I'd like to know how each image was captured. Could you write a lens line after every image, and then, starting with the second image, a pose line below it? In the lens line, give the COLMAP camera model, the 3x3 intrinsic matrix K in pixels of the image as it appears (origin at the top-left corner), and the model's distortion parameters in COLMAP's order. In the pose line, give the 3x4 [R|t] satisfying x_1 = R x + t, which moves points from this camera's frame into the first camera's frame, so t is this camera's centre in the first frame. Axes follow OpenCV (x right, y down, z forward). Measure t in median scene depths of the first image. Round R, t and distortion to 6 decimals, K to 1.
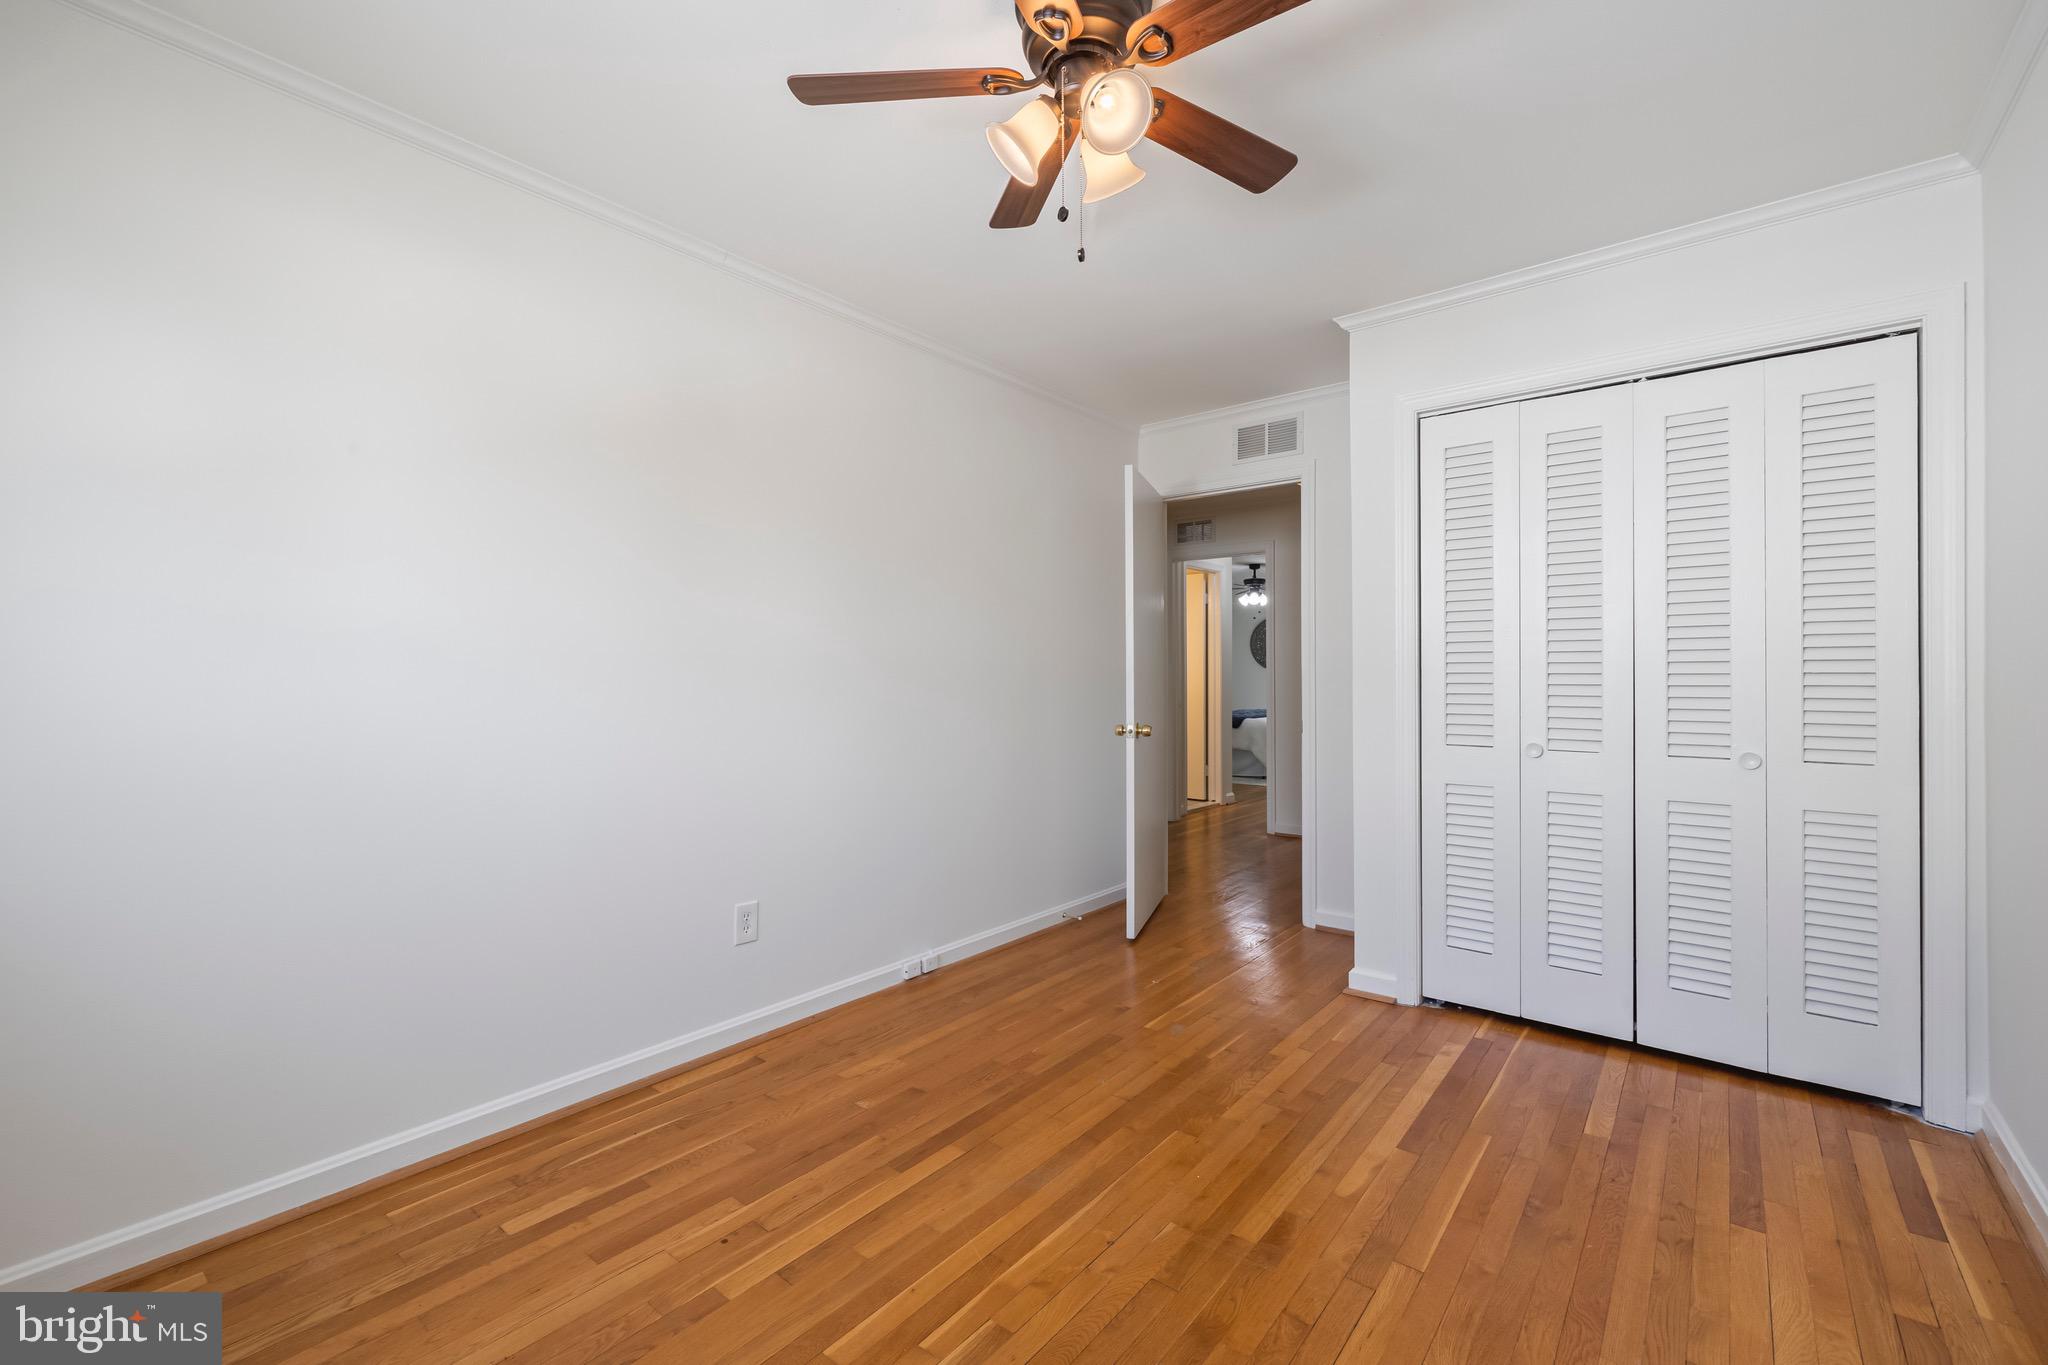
lens RADIAL K [[865.8, 0, 1040.6], [0, 865.8, 679.9], [0, 0, 1]] dist [0.002364, 0.000316]
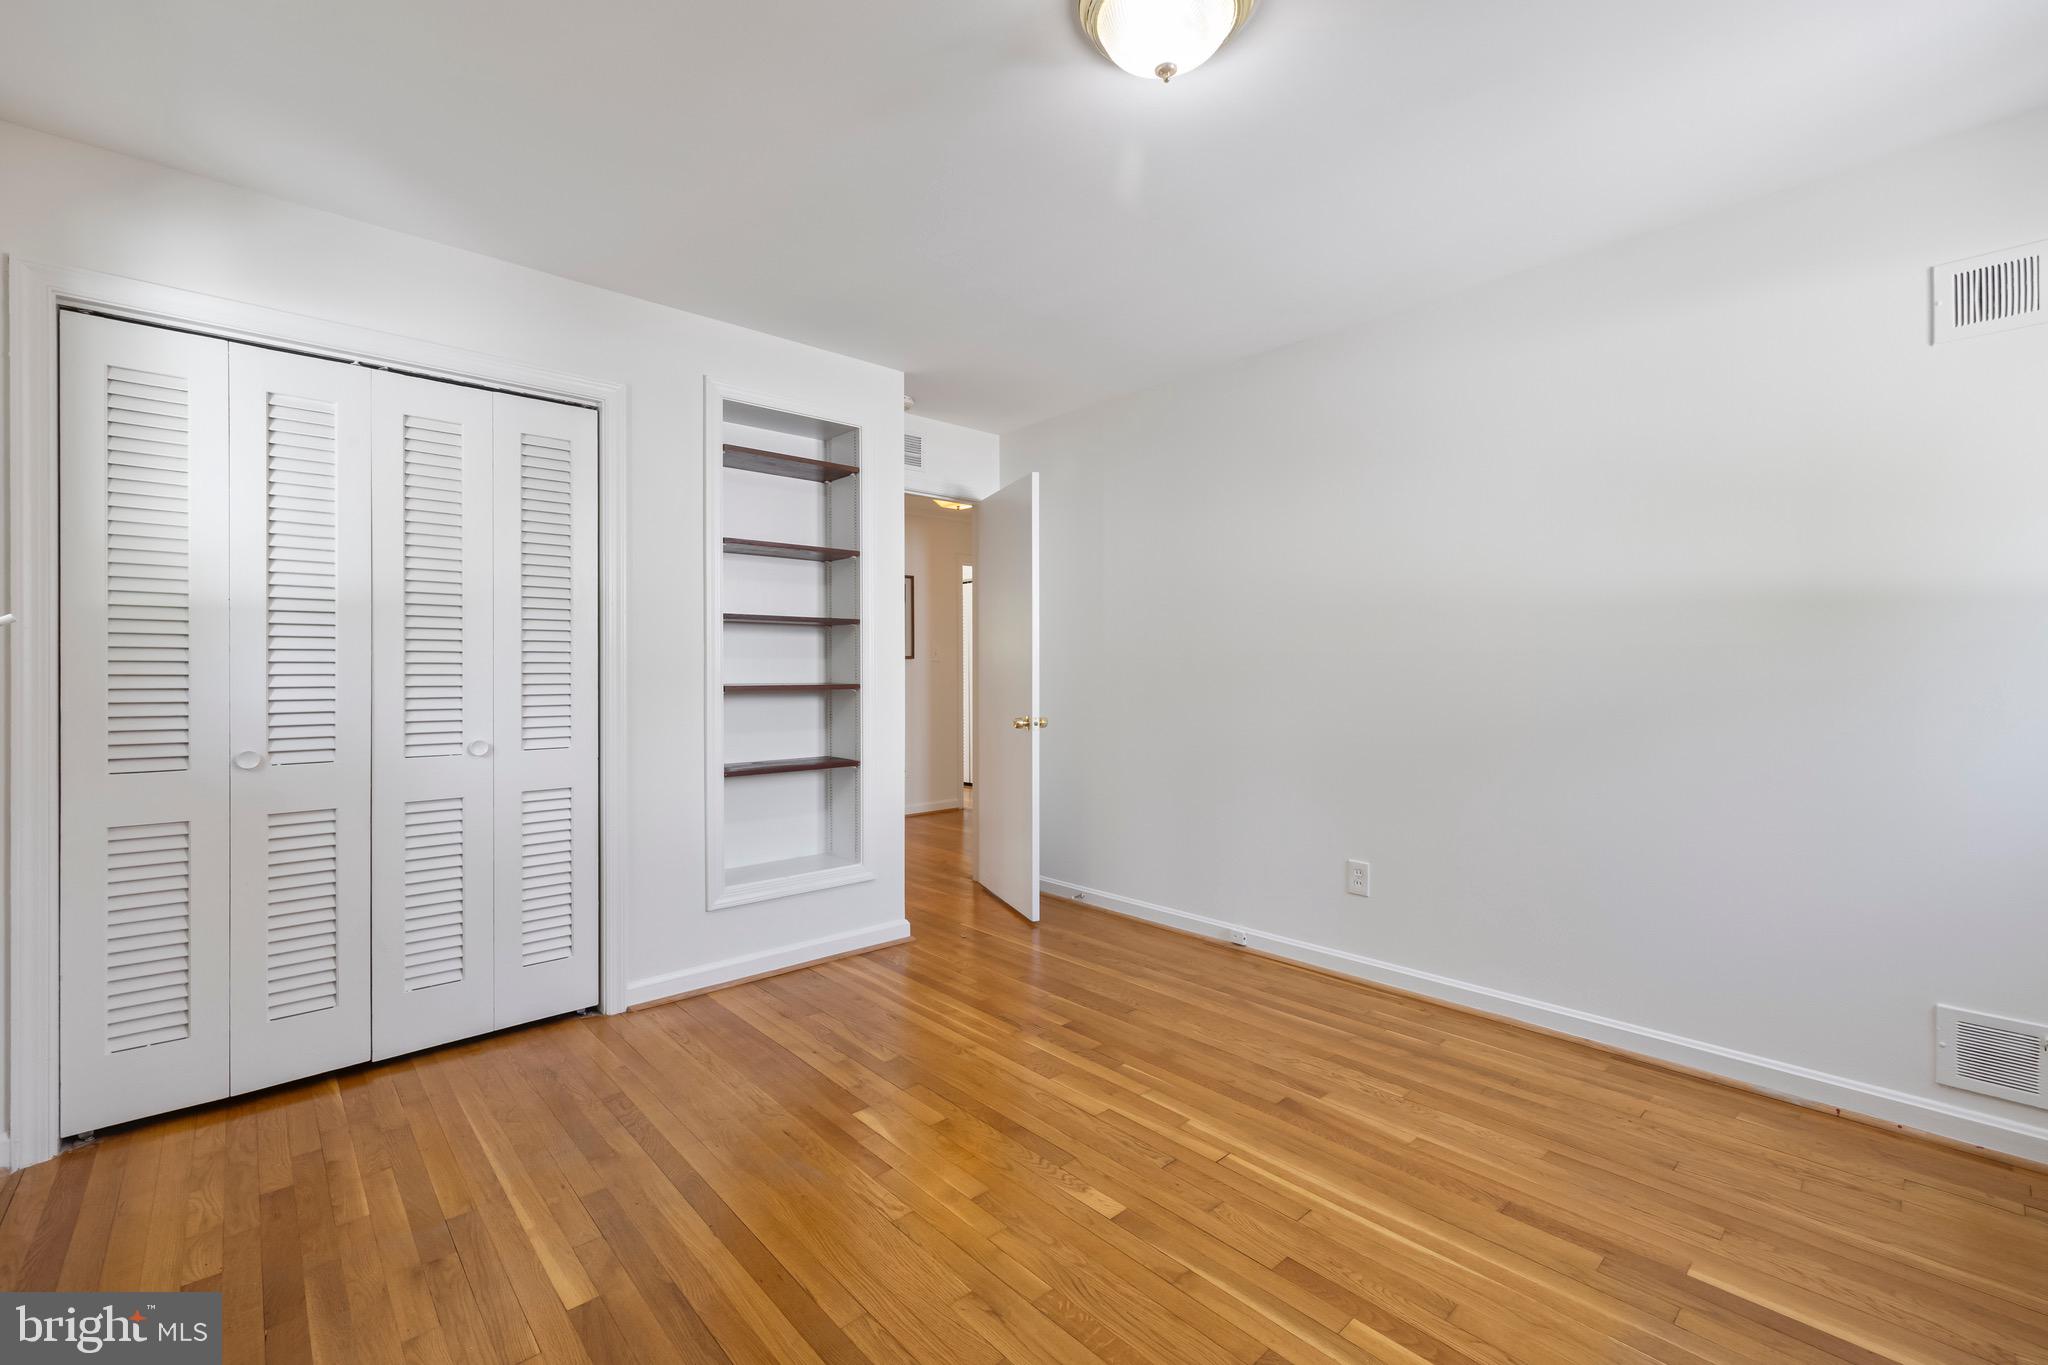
lens RADIAL K [[865.8, 0, 1039.7], [0, 865.8, 671.0], [0, 0, 1]] dist [0.002364, 0.000316]
pose [[0.136807, -0.000210, 0.990598, -0.161995], [0.010210, 0.999947, -0.001198, -0.000477], [-0.990545, 0.010278, 0.136802, 0.145552]]
